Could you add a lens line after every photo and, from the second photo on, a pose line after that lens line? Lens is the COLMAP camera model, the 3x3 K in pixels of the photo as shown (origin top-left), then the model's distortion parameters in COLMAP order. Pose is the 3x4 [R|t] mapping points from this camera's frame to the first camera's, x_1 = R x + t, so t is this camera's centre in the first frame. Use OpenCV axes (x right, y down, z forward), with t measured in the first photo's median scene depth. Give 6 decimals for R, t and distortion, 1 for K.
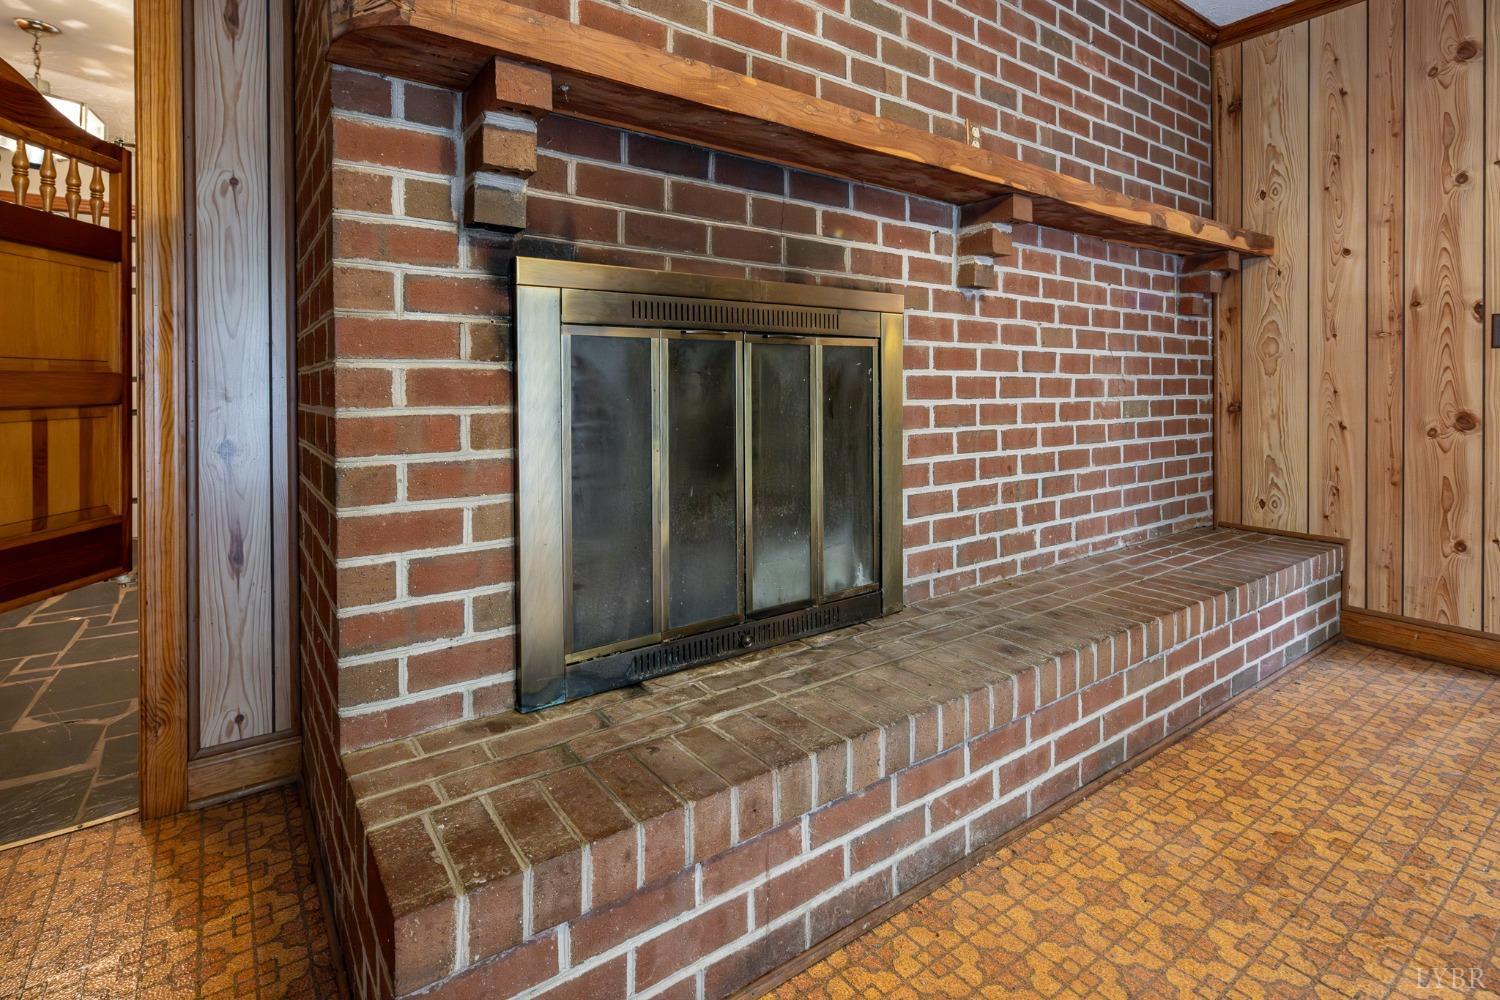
lens RADIAL K [[725.7, 0, 736.8], [0, 725.7, 390.4], [0, 0, 1]] dist [0.001287, -0.001005]
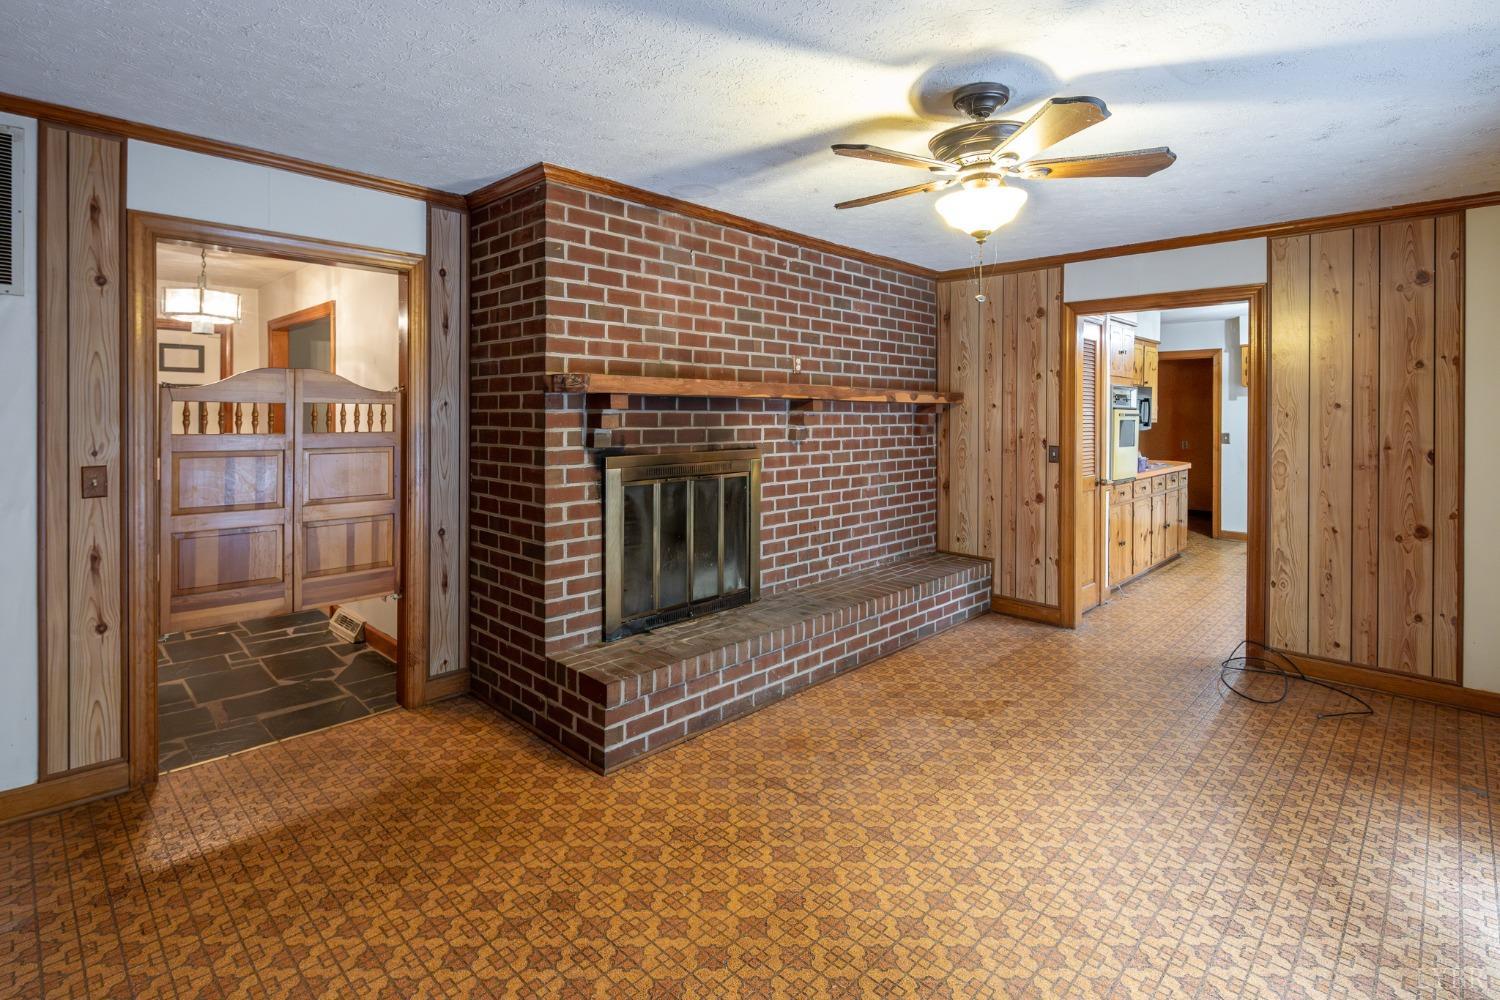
lens RADIAL K [[719.2, 0, 737.2], [0, 719.2, 414.9], [0, 0, 1]] dist [0.004681, -0.001143]
pose [[0.985055, 0.007882, 0.172058, -0.190731], [-0.007878, 0.999969, -0.000708, -0.221572], [-0.172059, -0.000658, 0.985086, -1.000375]]
